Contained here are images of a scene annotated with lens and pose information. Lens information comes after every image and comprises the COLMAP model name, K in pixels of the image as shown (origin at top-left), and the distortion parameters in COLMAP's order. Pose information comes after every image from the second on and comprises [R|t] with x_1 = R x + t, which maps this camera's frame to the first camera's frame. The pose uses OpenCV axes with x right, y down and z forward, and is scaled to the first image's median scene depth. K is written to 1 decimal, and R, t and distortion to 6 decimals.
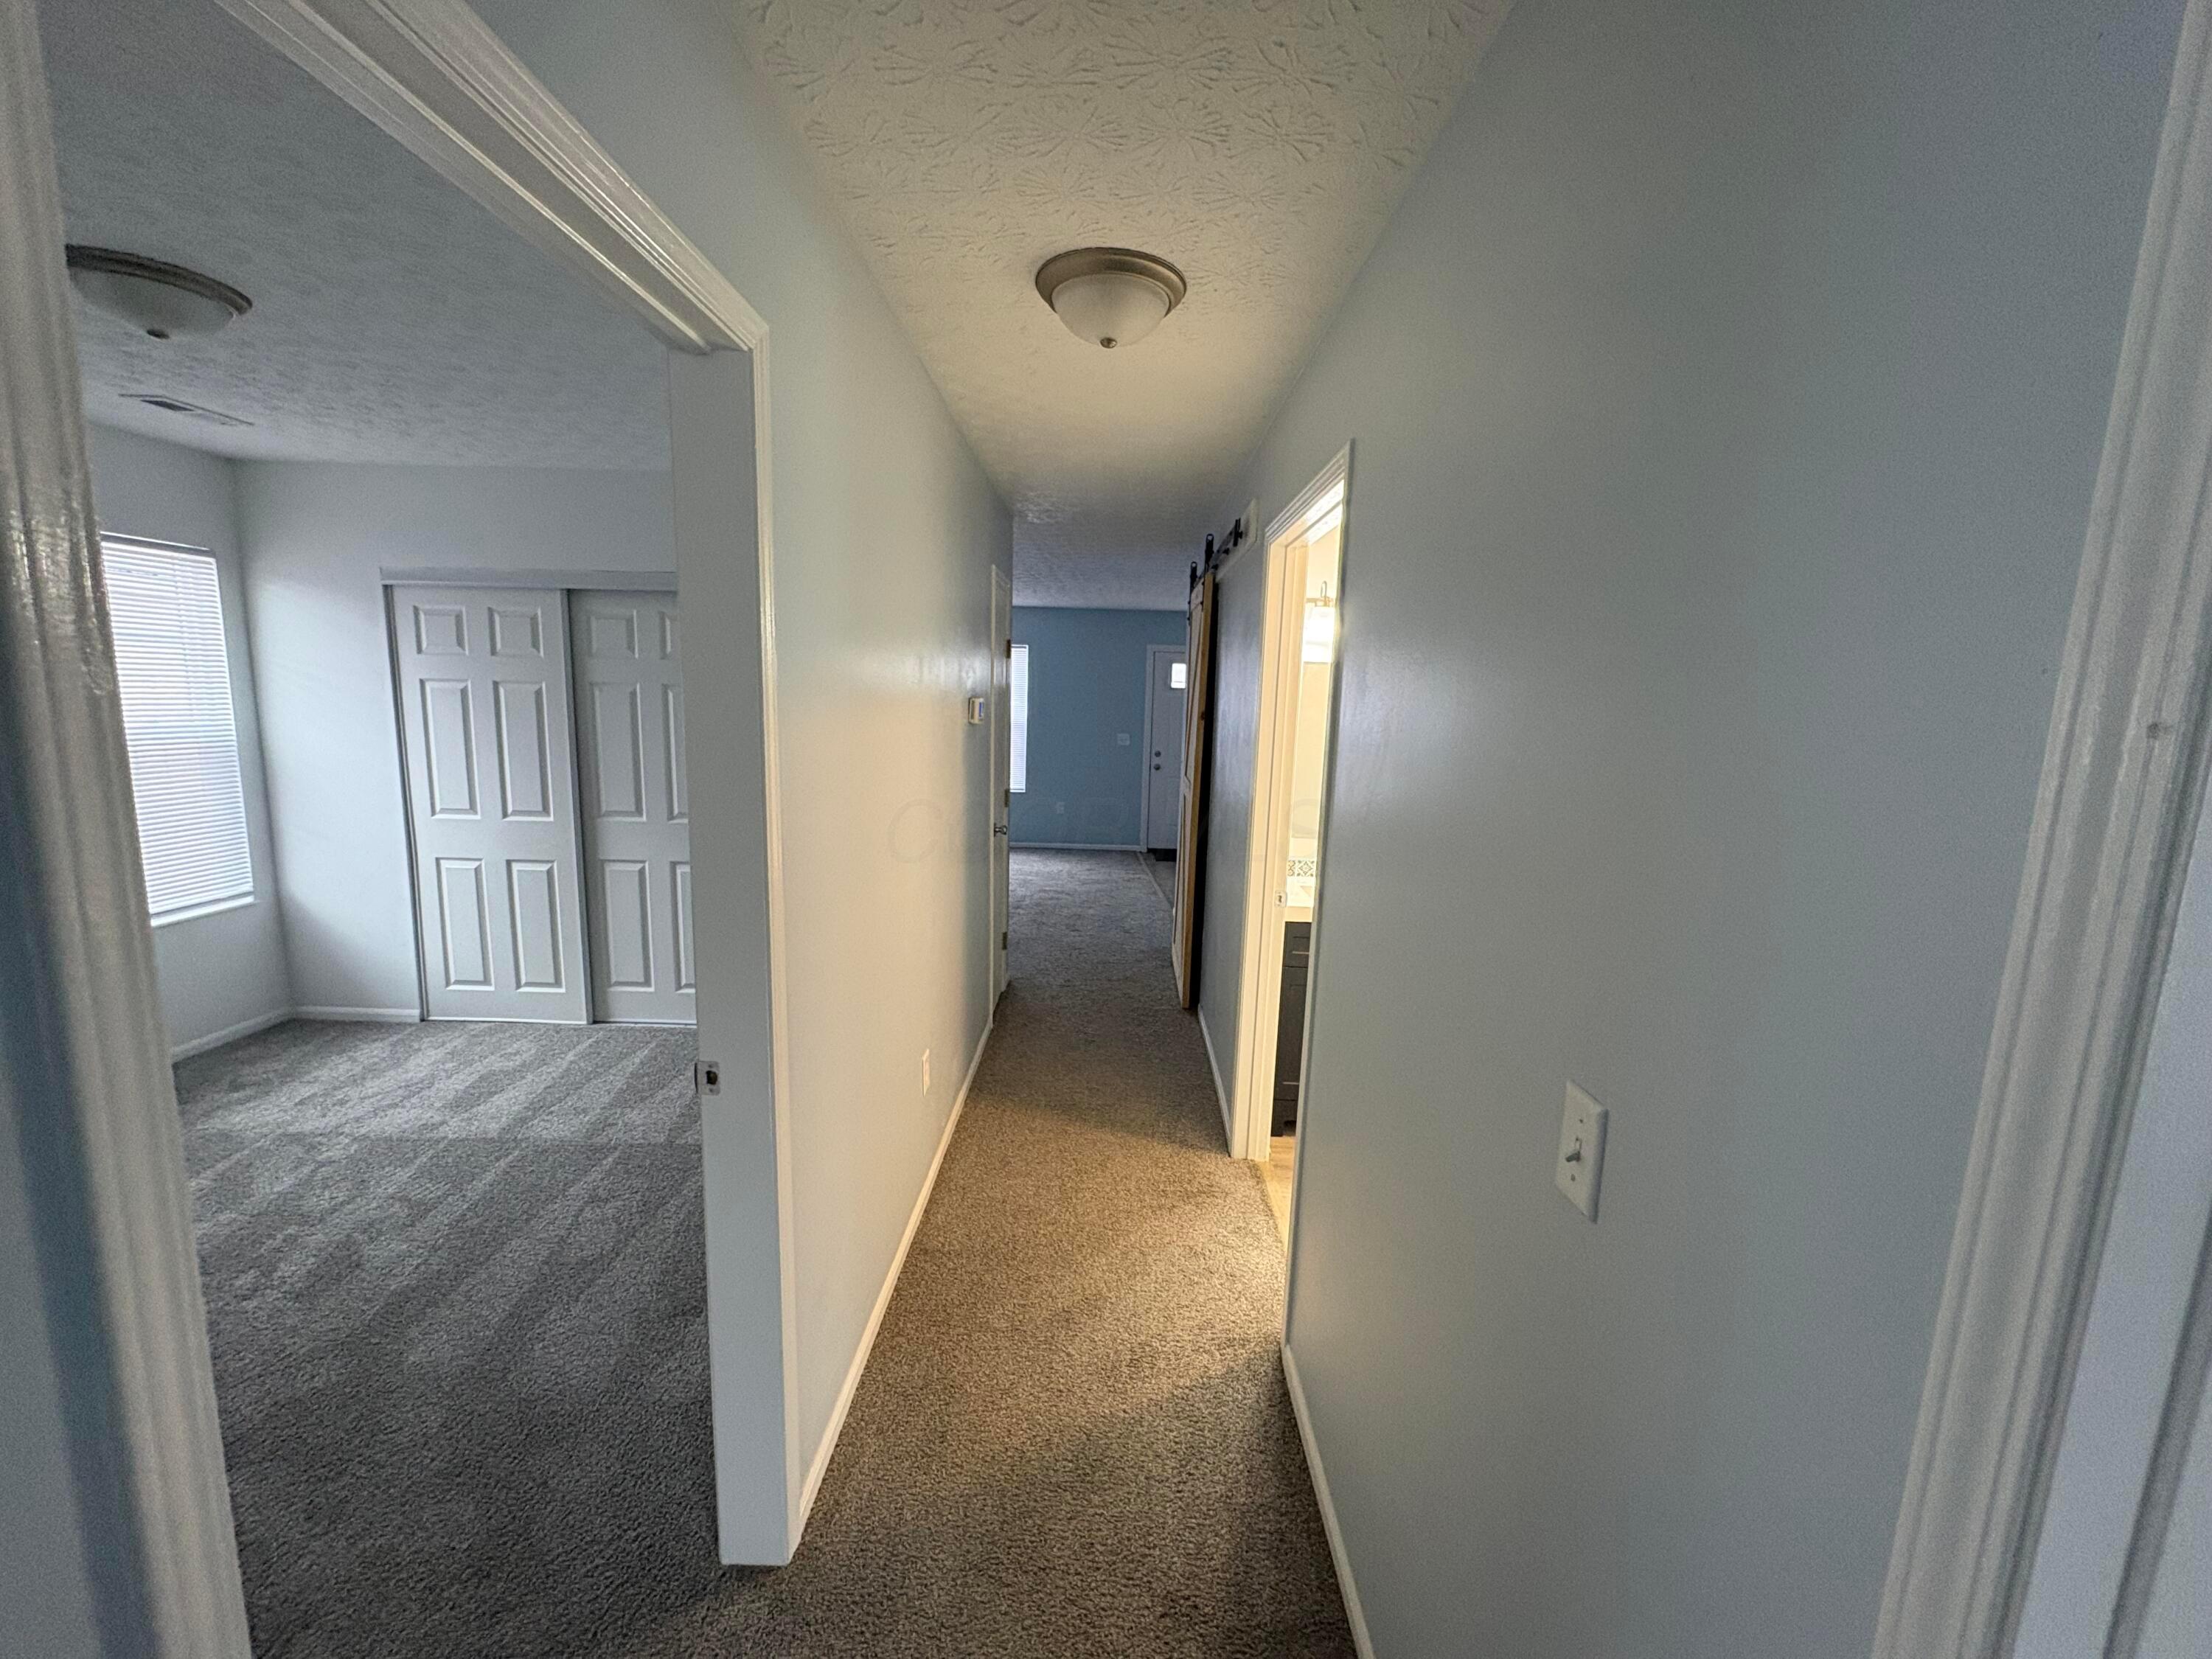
lens RADIAL K [[874.6, 0, 1108.6], [0, 874.6, 829.0], [0, 0, 1]] dist [-0.001137, -0.000440]
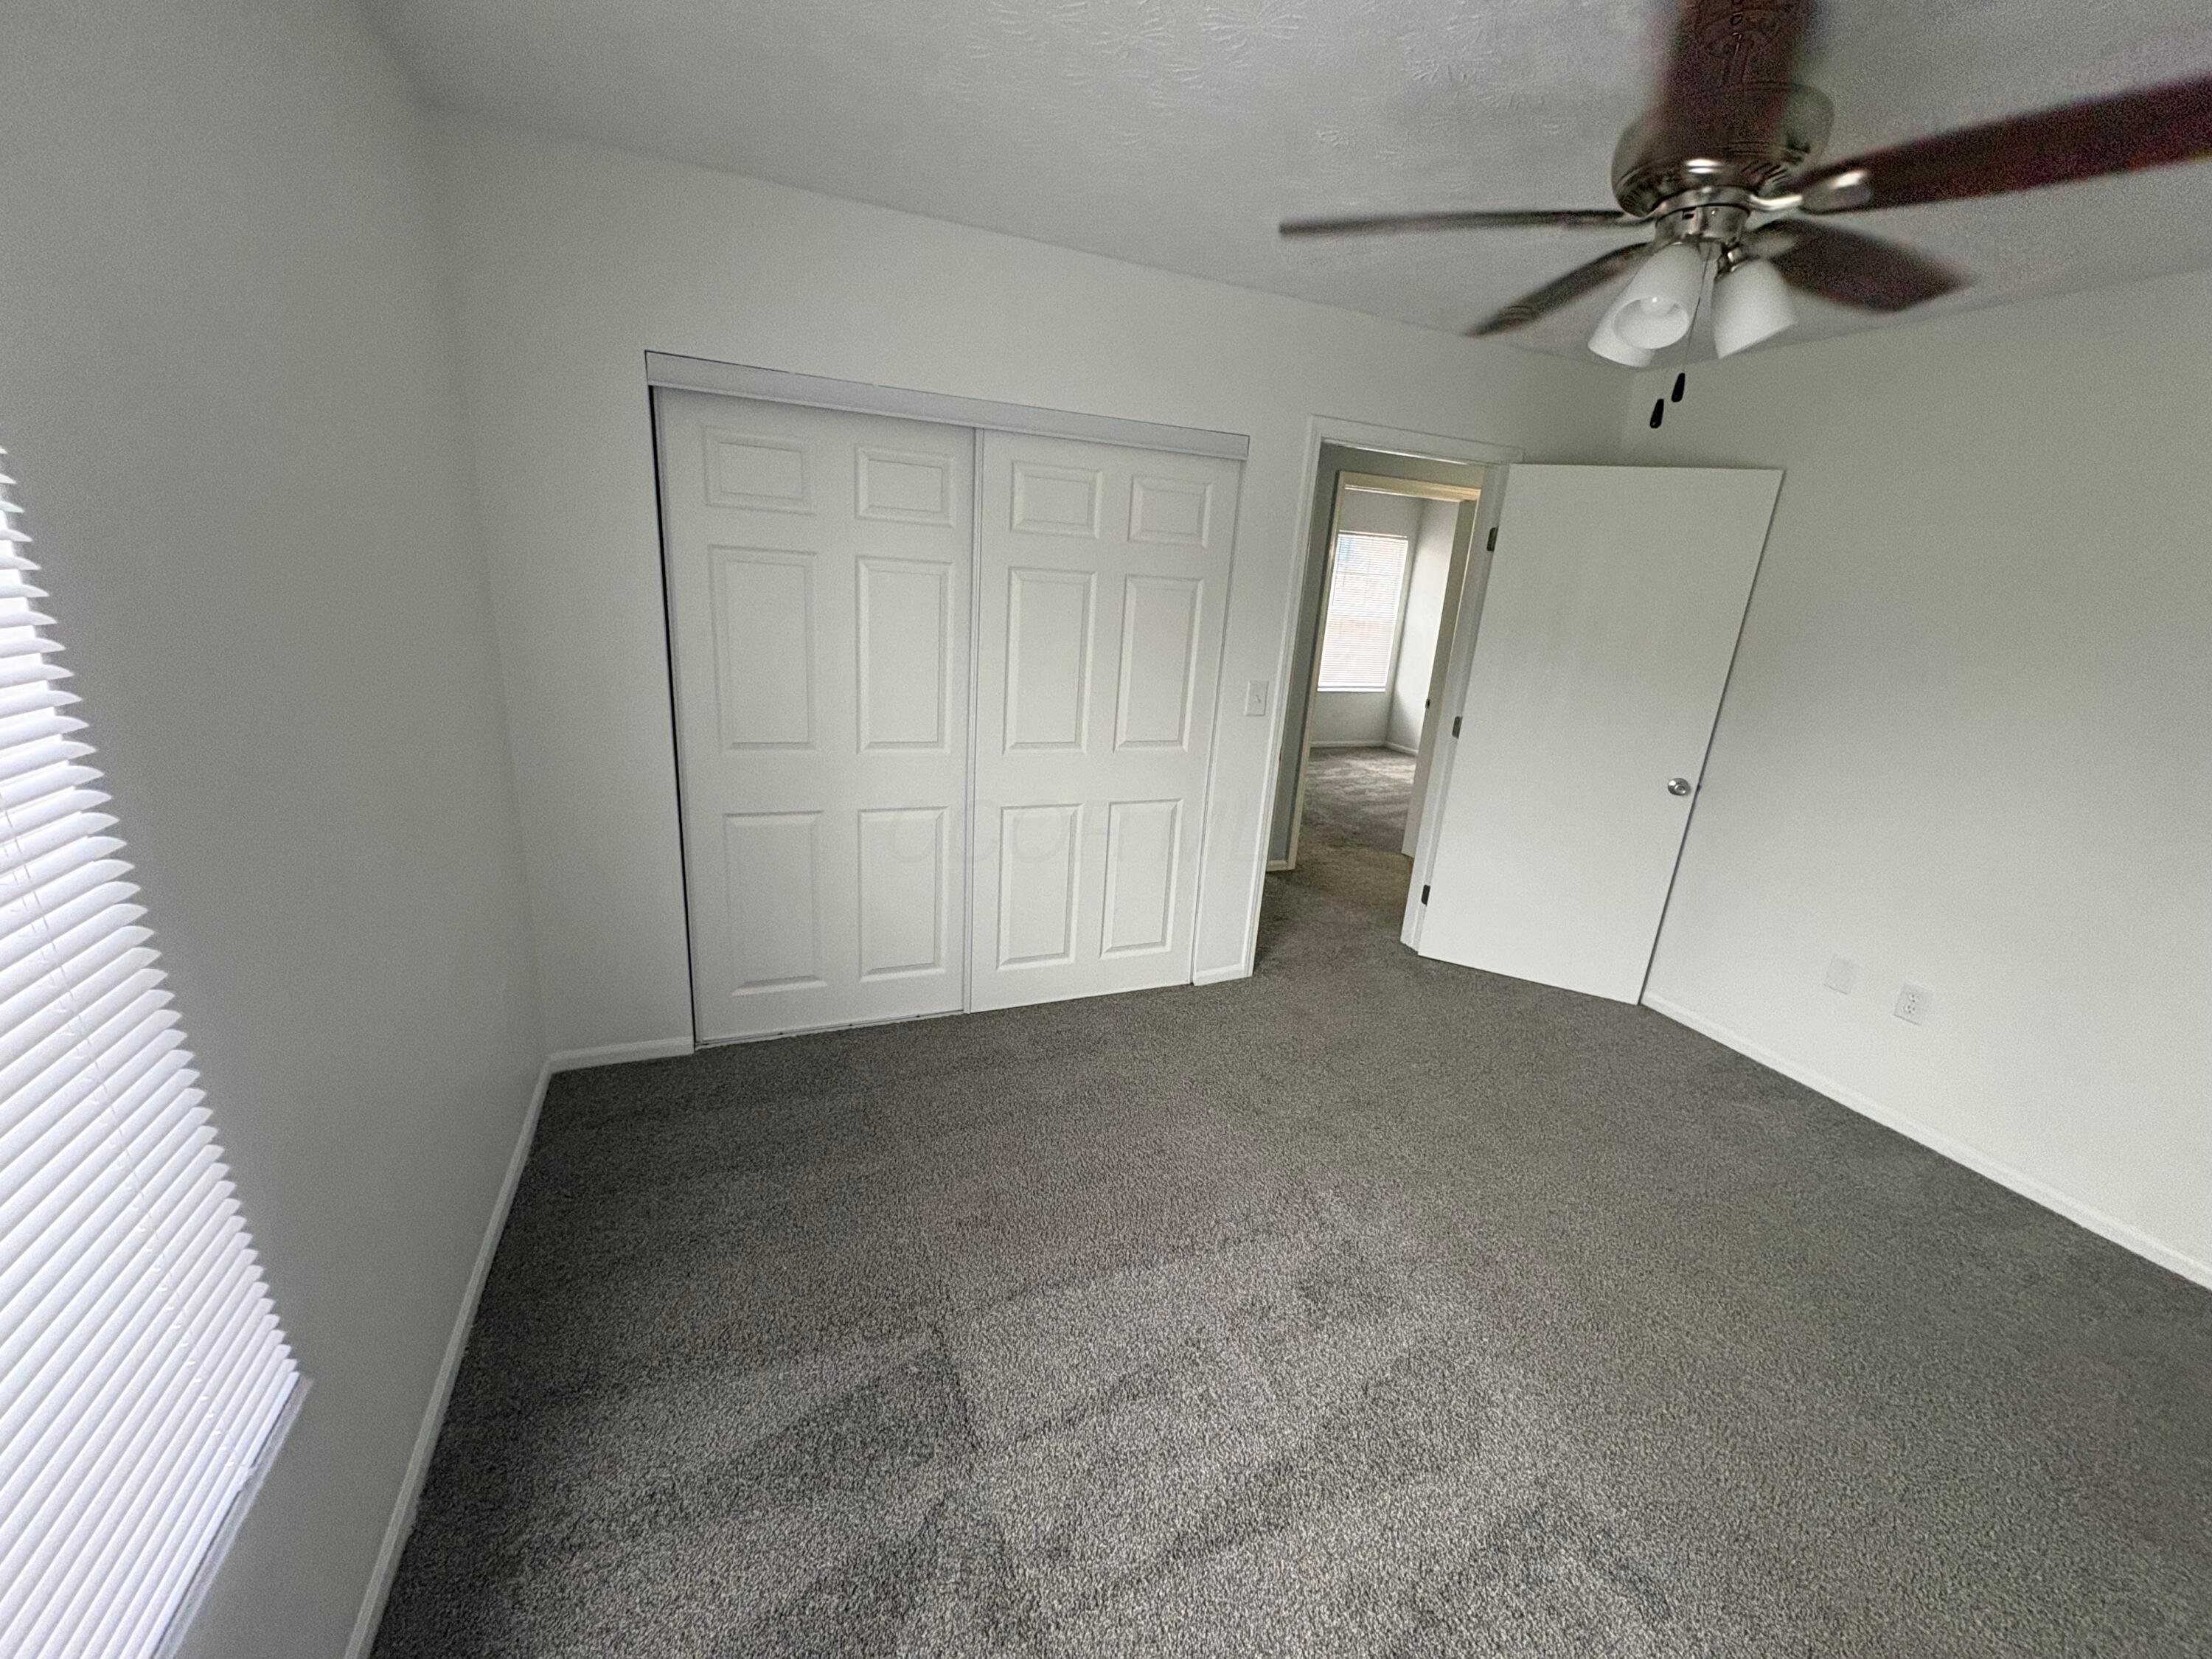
lens RADIAL K [[874.6, 0, 1108.6], [0, 874.6, 829.0], [0, 0, 1]] dist [-0.001137, -0.000440]
pose [[0.401528, 0.259158, -0.878415, 0.948558], [-0.192445, 0.961590, 0.195730, 0.130764], [0.895400, 0.090456, 0.435979, -0.702616]]
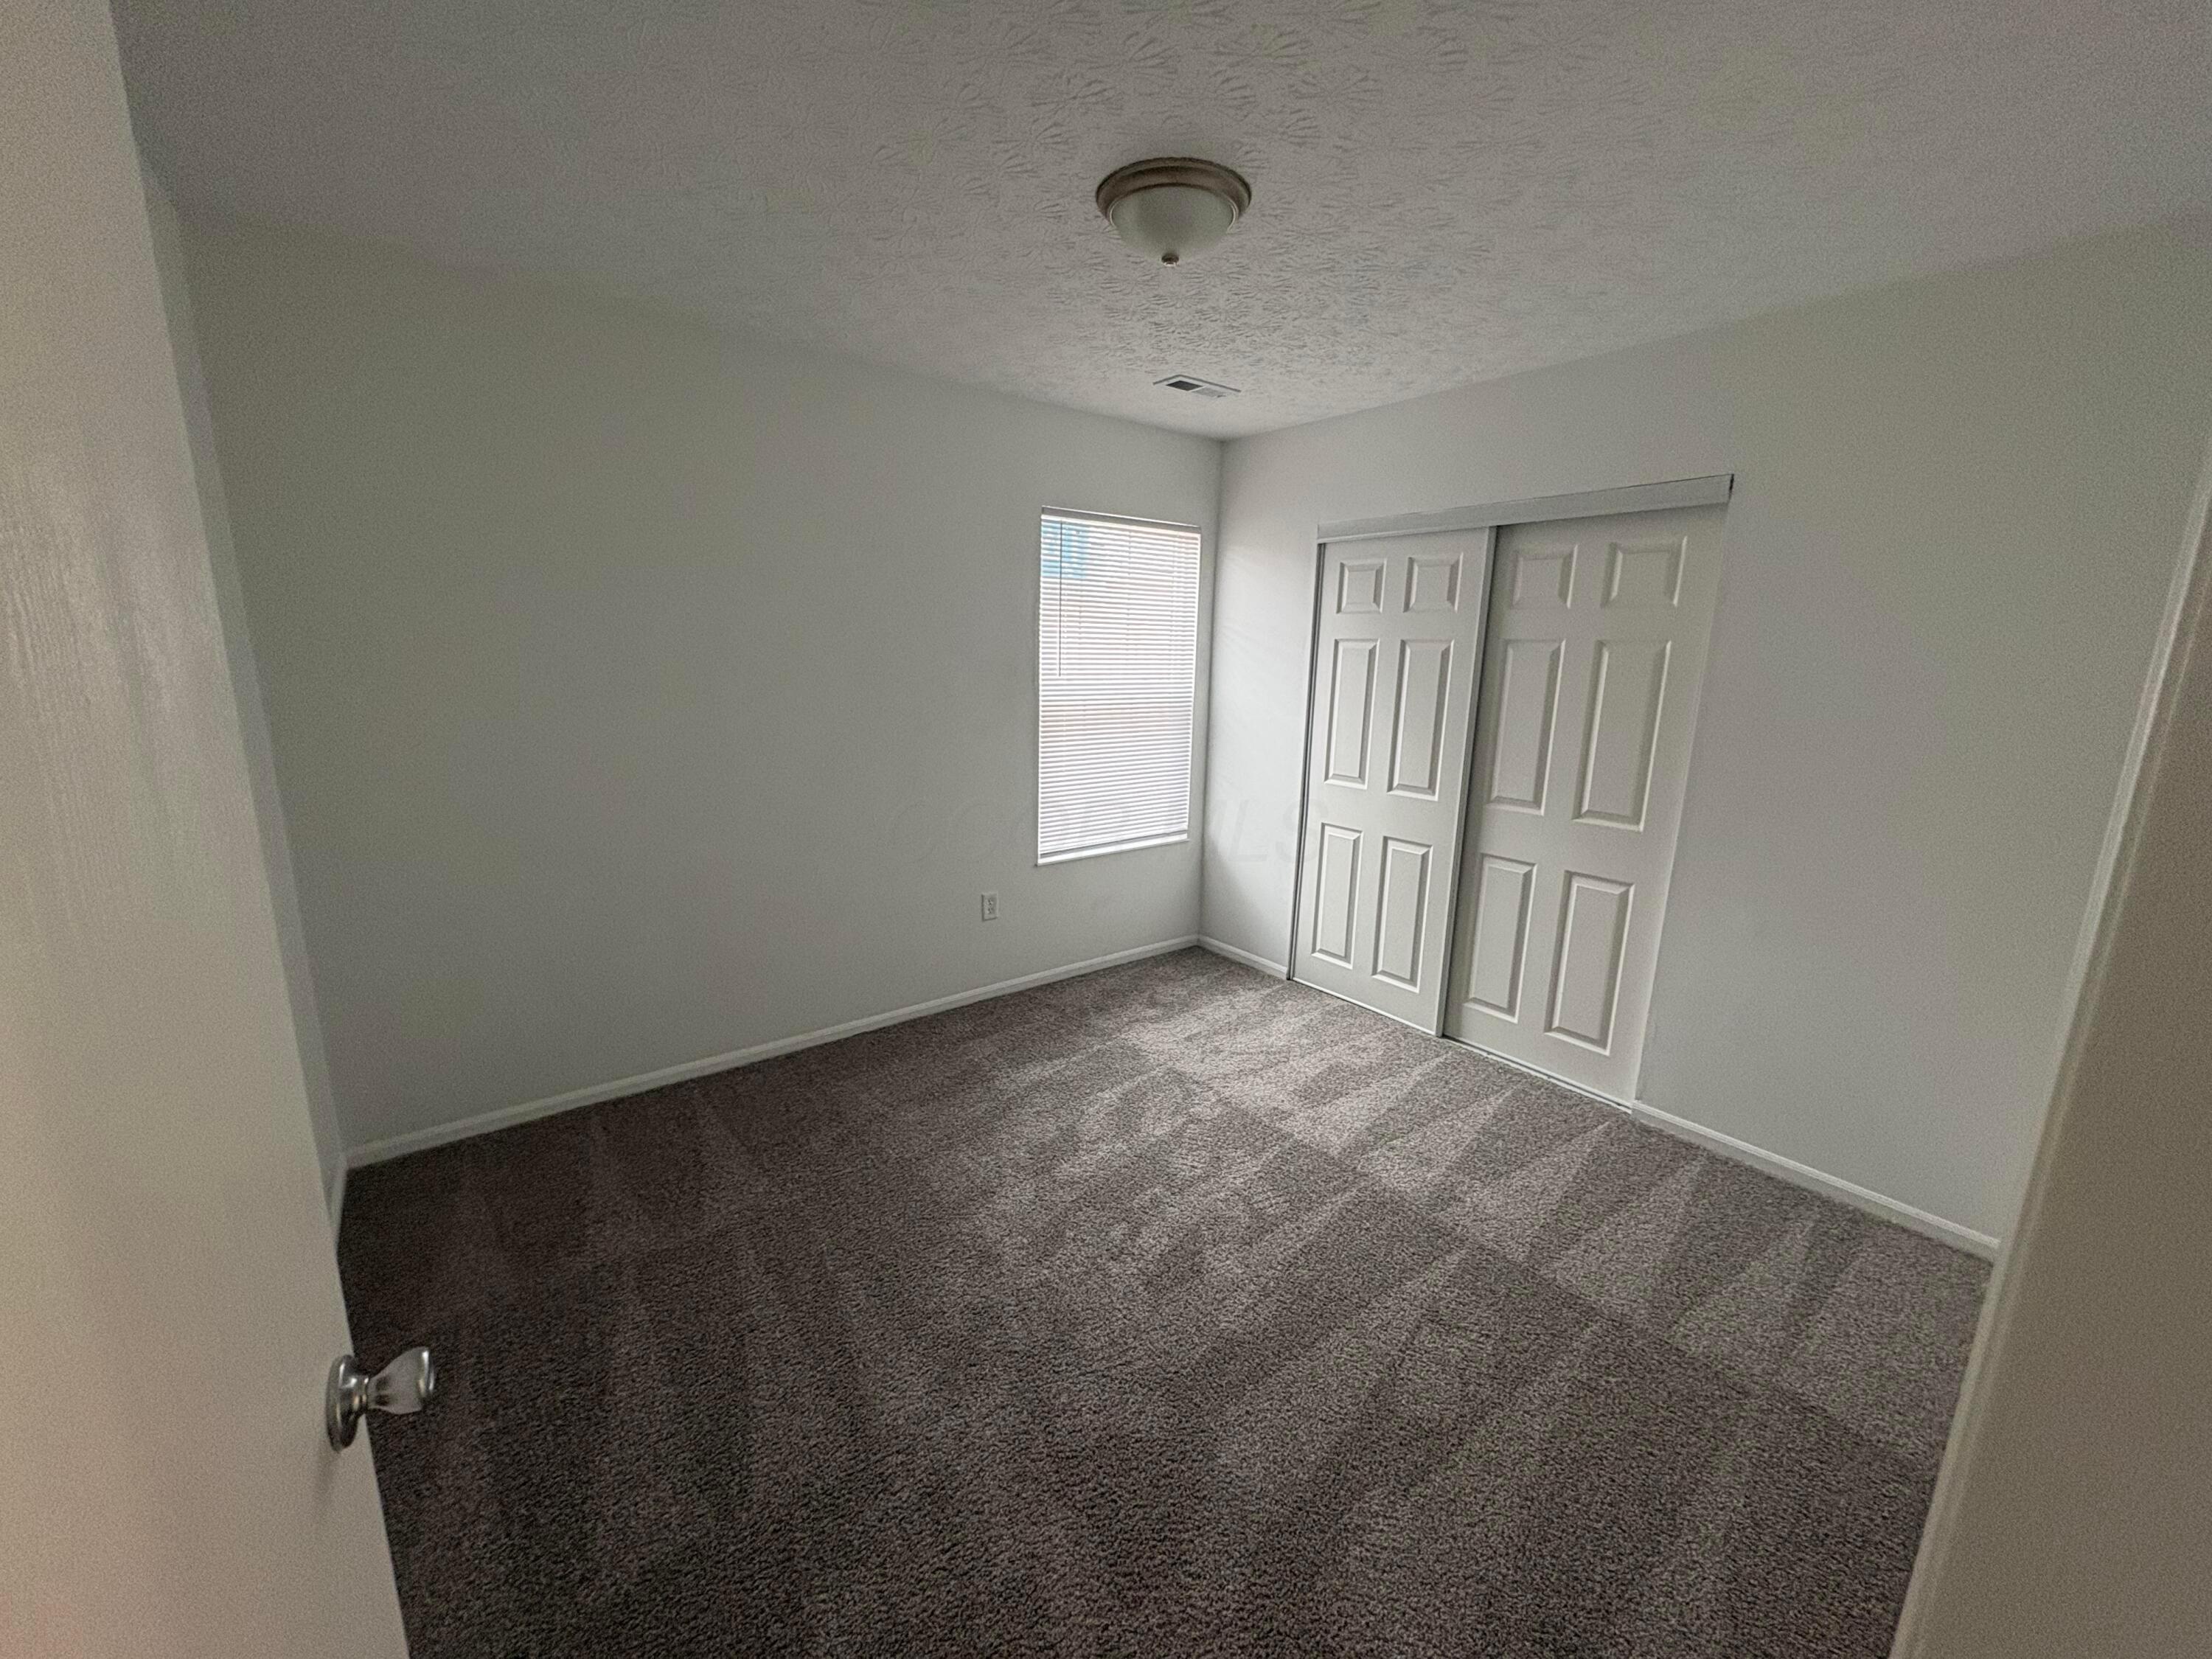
lens RADIAL K [[874.6, 0, 1108.6], [0, 874.6, 829.0], [0, 0, 1]] dist [-0.001137, -0.000440]
pose [[0.624516, 0.146247, -0.767197, -0.182602], [-0.119854, 0.988622, 0.090892, -0.023432], [0.771761, 0.035188, 0.634939, 0.211779]]
